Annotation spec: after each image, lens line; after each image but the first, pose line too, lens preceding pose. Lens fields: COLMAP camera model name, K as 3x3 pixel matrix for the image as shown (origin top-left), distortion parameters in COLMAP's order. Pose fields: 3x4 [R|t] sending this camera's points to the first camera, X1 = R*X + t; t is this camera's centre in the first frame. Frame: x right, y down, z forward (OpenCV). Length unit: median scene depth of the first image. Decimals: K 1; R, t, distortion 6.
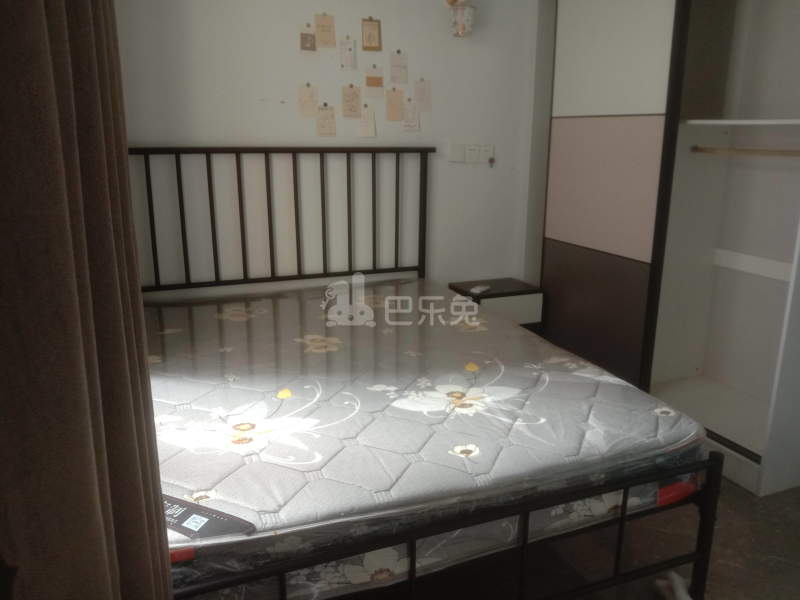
lens RADIAL K [[641.8, 0, 400.0], [0, 641.8, 300.0], [0, 0, 1]] dist [0.070318, -0.203256]
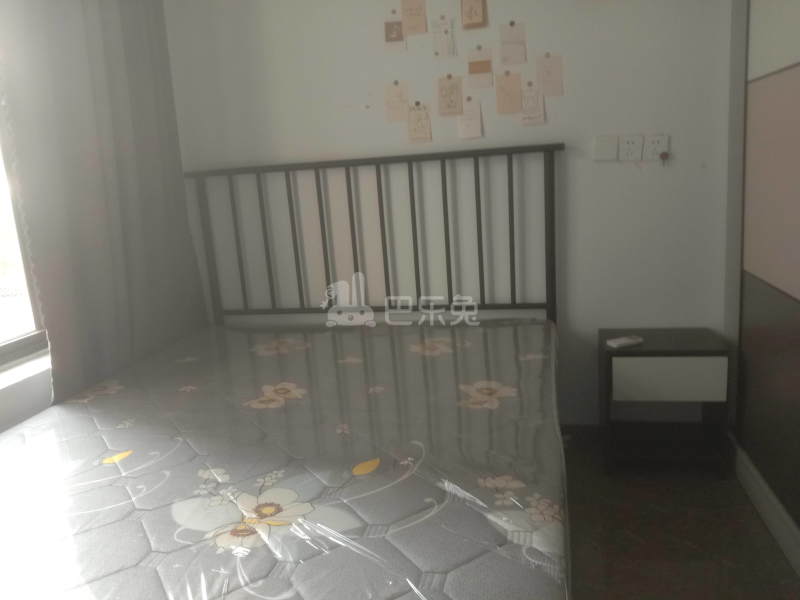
lens RADIAL K [[630.1, 0, 407.4], [0, 630.1, 298.3], [0, 0, 1]] dist [0.046467, -0.097956]
pose [[0.824086, 0.051142, -0.564152, 0.356132], [-0.069981, 0.997479, -0.011800, -0.044293], [0.562126, 0.049204, 0.825587, 0.345506]]
